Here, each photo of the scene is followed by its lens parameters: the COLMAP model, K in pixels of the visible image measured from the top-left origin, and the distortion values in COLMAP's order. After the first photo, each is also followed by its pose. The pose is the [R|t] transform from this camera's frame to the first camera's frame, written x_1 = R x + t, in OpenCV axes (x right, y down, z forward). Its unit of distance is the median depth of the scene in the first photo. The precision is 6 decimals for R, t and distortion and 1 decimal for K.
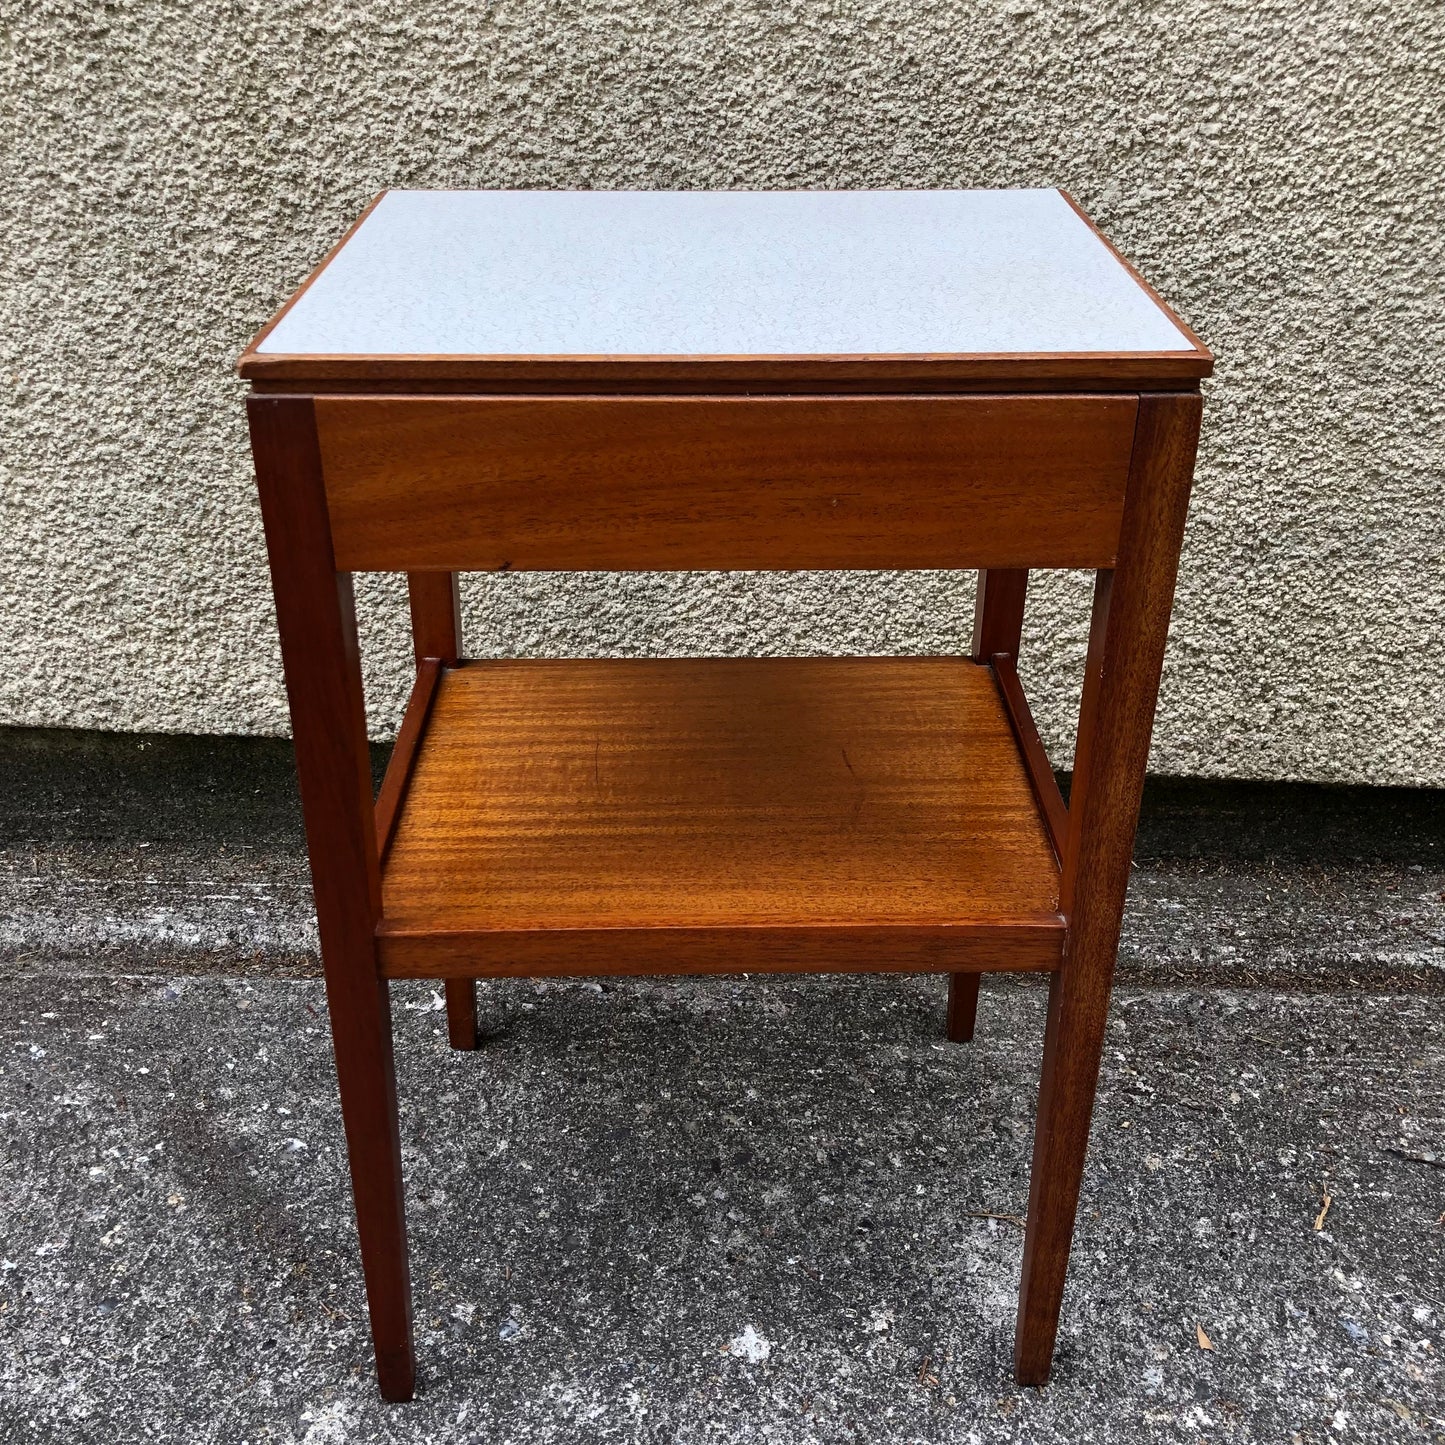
lens RADIAL K [[1594.1, 0, 735.6], [0, 1594.1, 656.6], [0, 0, 1]] dist [0.003559, 0.000000]
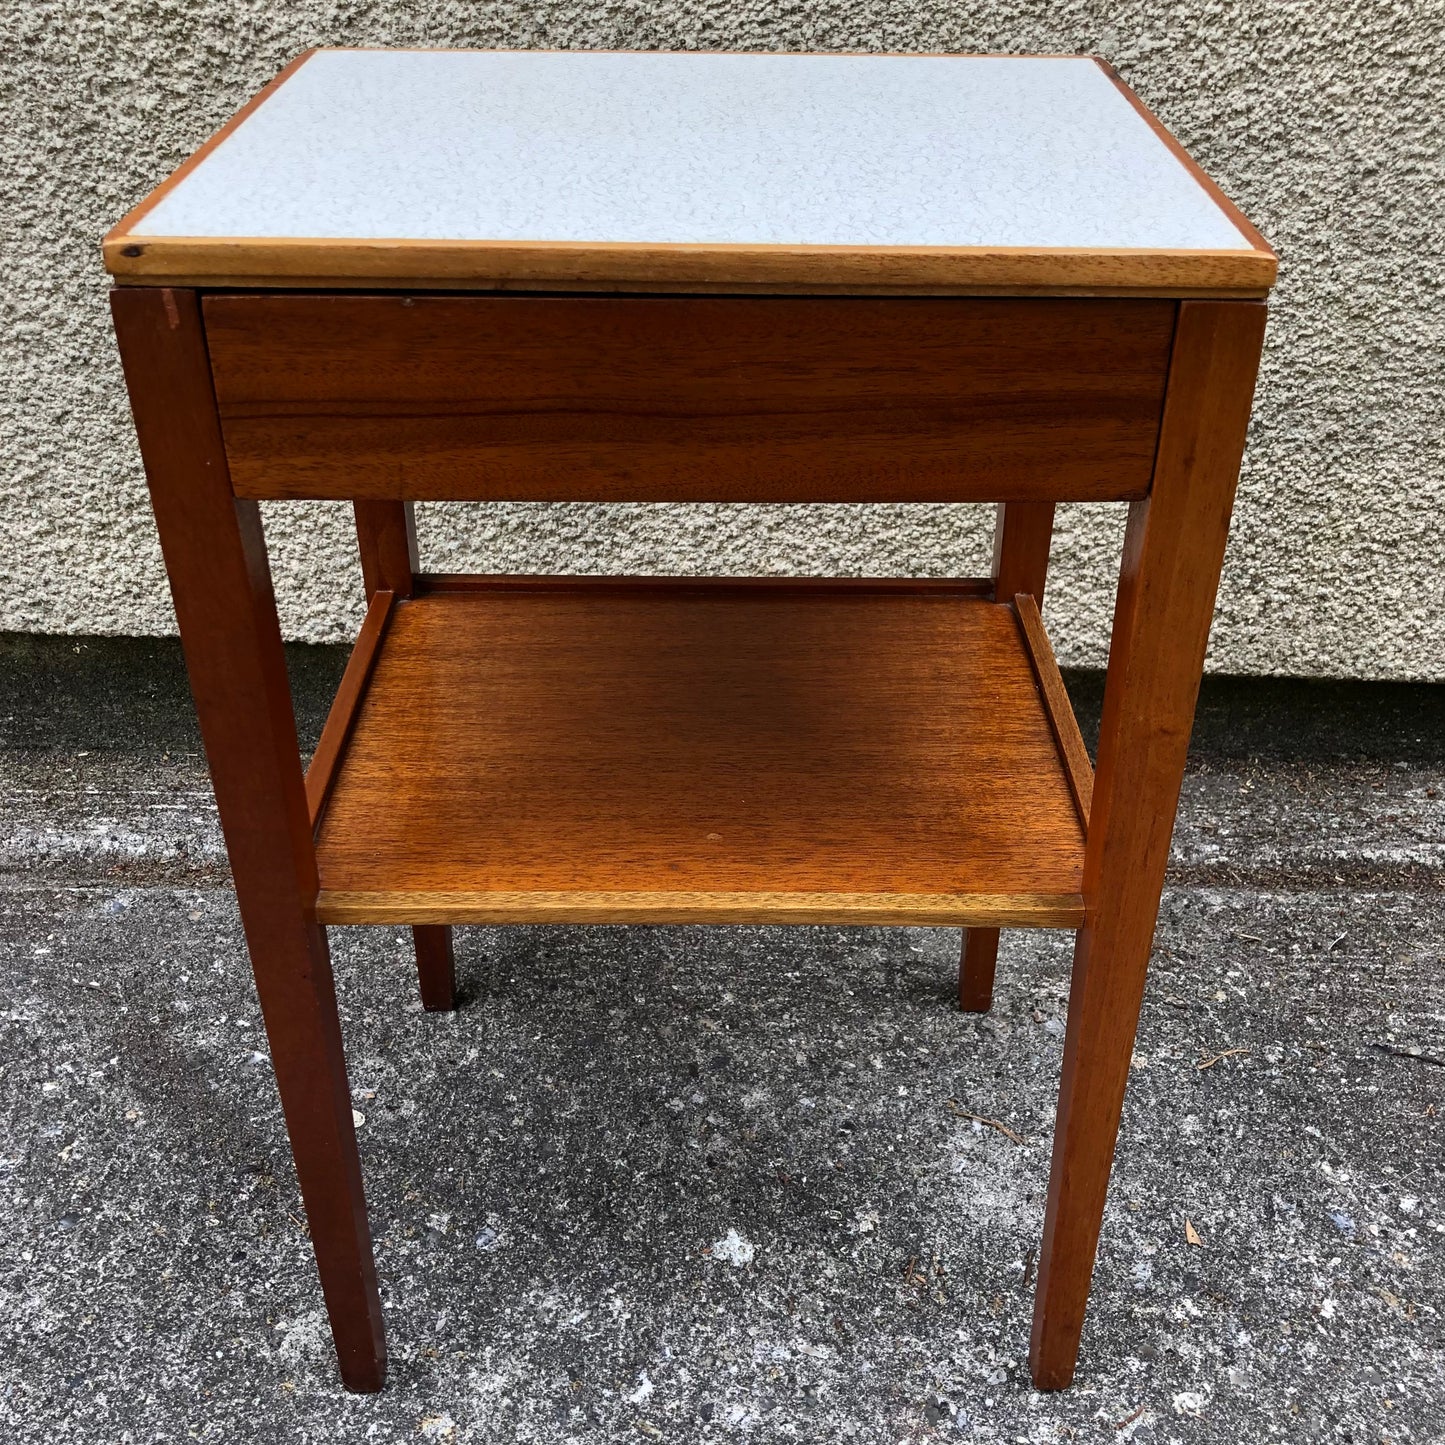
lens RADIAL K [[1632.3, 0, 729.7], [0, 1632.3, 709.3], [0, 0, 1]] dist [0.002757, 0.000000]
pose [[0.999508, -0.009321, 0.029952, -0.017491], [0.006746, 0.996363, 0.084942, 0.014167], [-0.030635, -0.084699, 0.995936, 0.025140]]
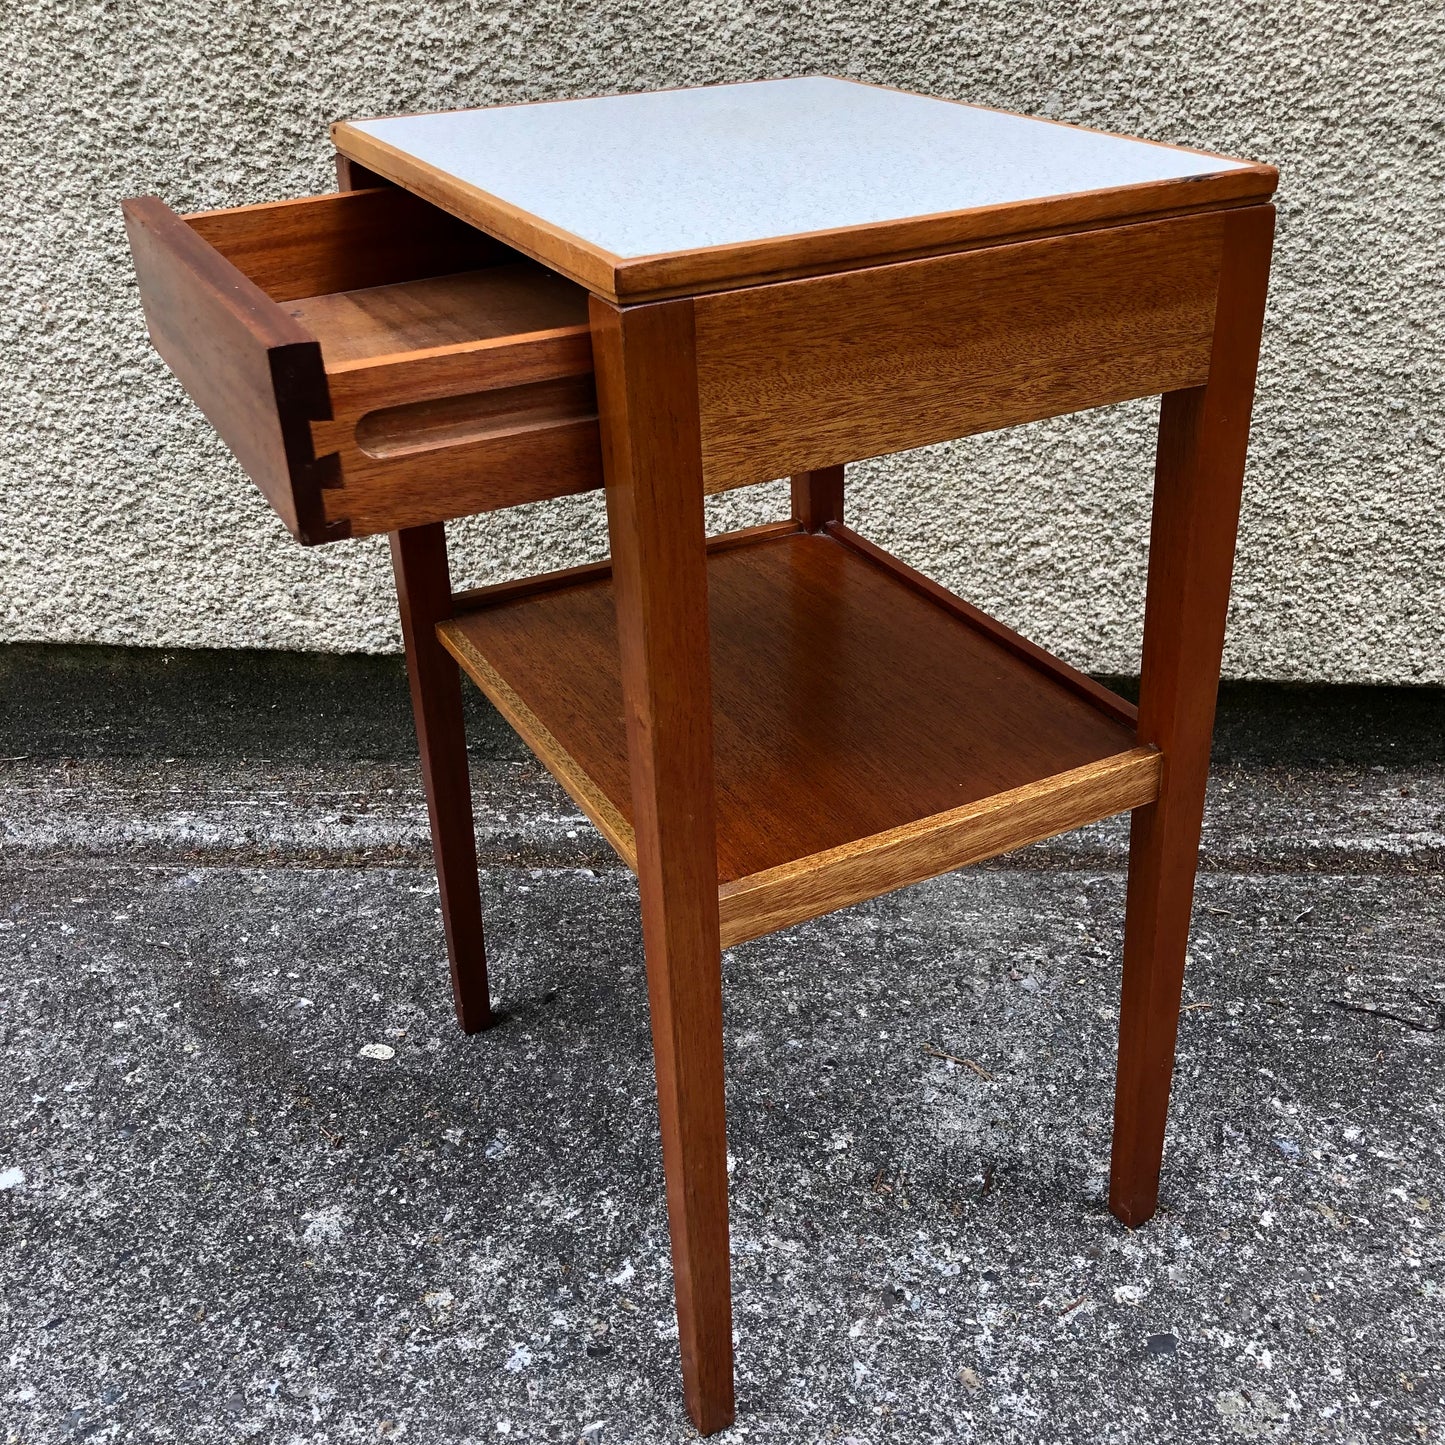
lens RADIAL K [[1594.1, 0, 733.6], [0, 1594.1, 674.6], [0, 0, 1]] dist [0.003559, 0.000000]
pose [[0.999443, -0.012484, -0.030965, 0.049935], [0.011916, 0.999758, -0.018475, 0.108349], [0.031188, 0.018096, 0.999350, -0.067776]]
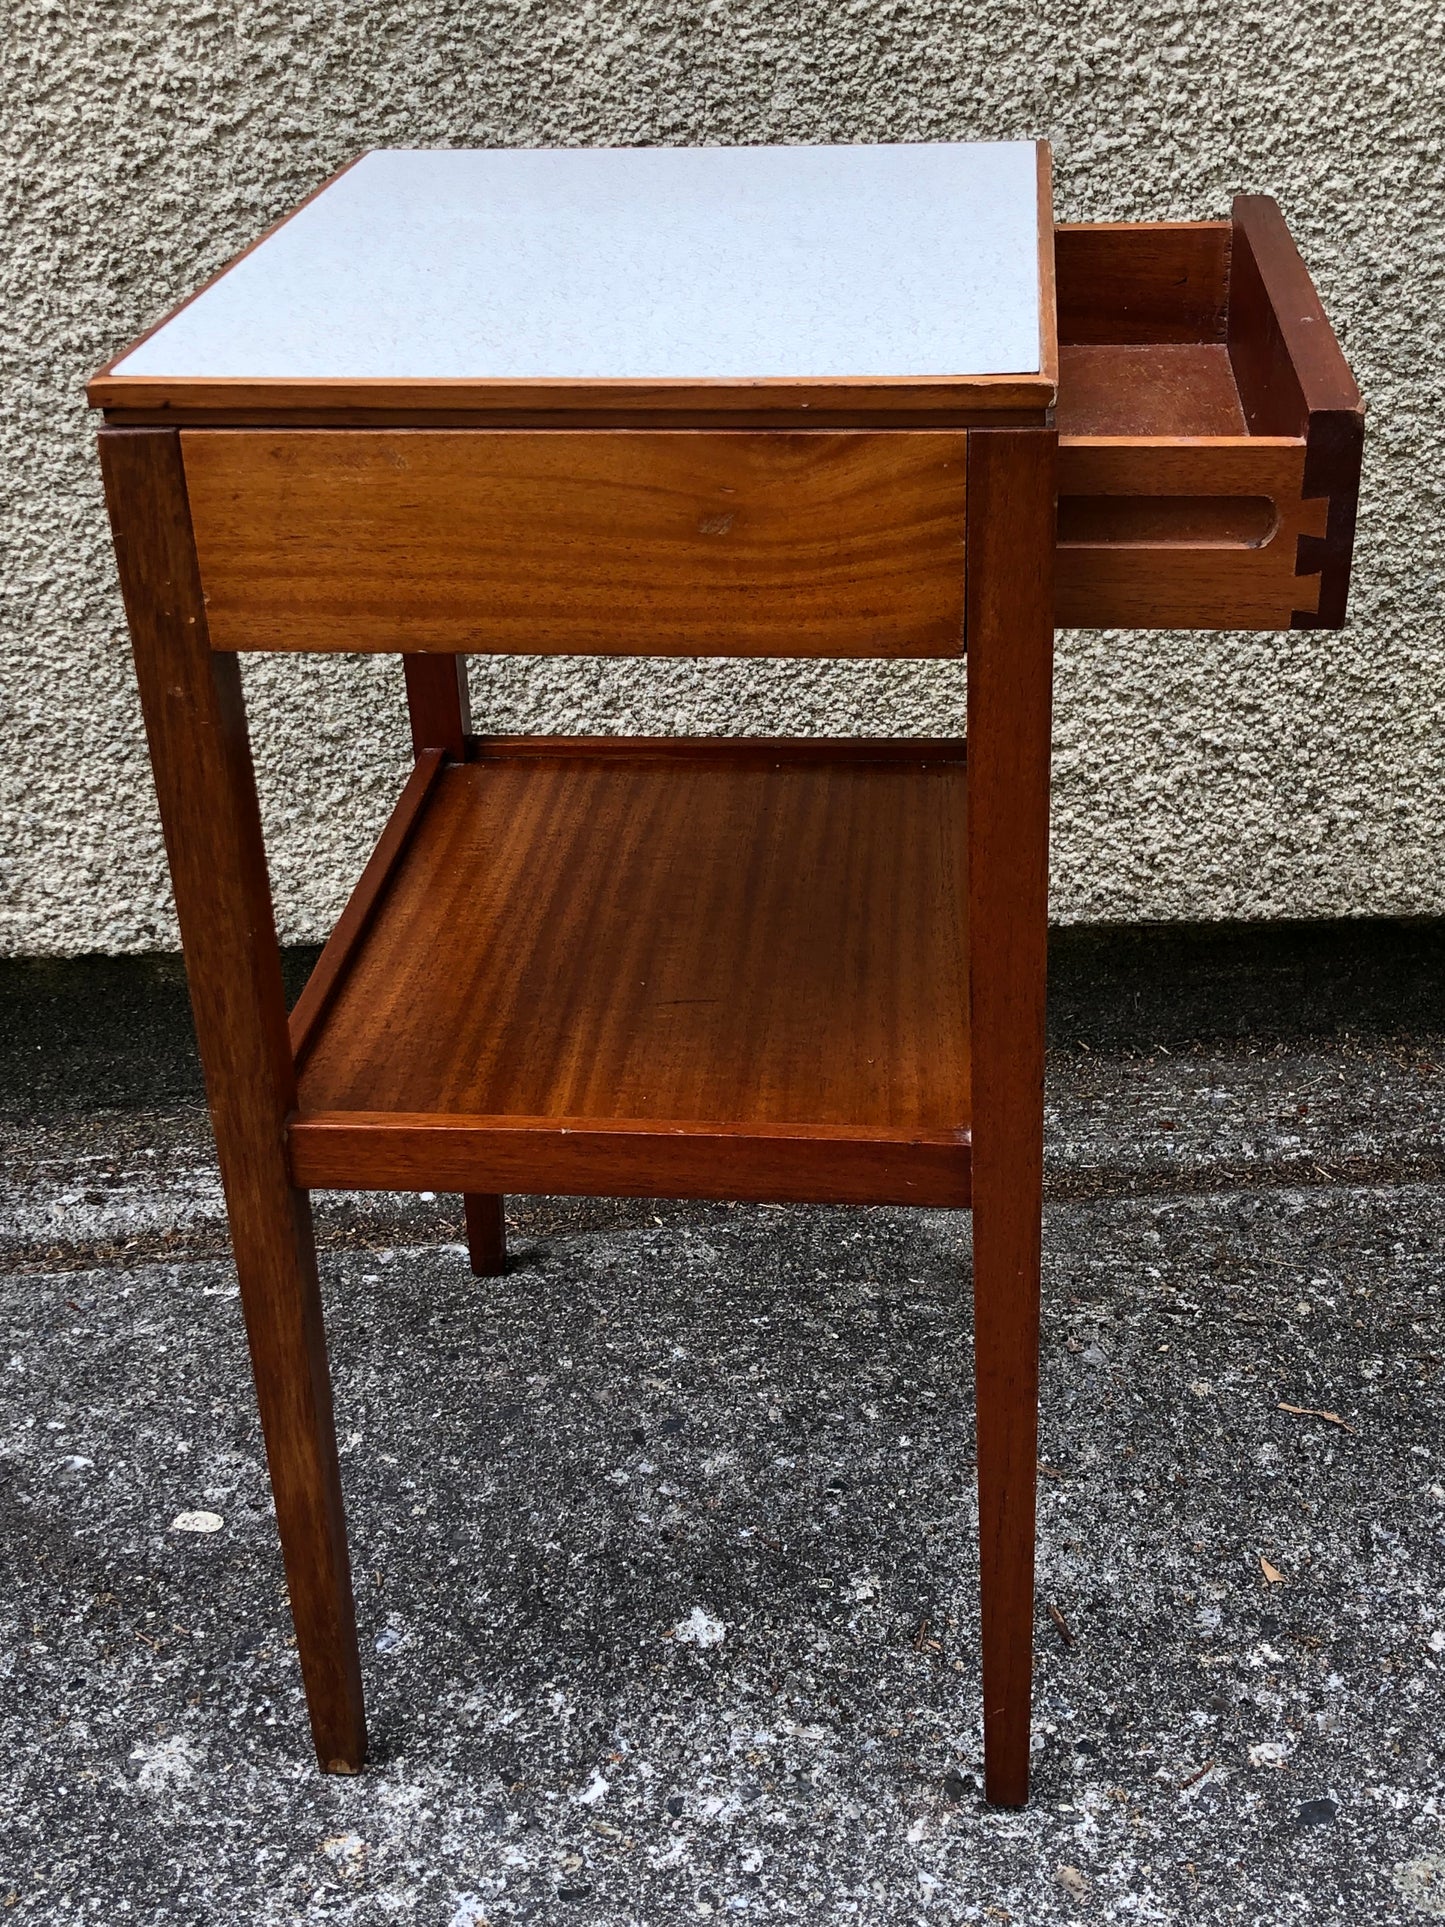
lens RADIAL K [[2489.0, 0, 748.7], [0, 2489.0, 948.0], [0, 0, 1]] dist [0.003550, 0.000000]
pose [[0.995493, -0.072525, 0.061098, -0.014904], [0.072870, 0.997336, -0.003430, 0.091060], [-0.060686, 0.007867, 0.998126, -0.192589]]
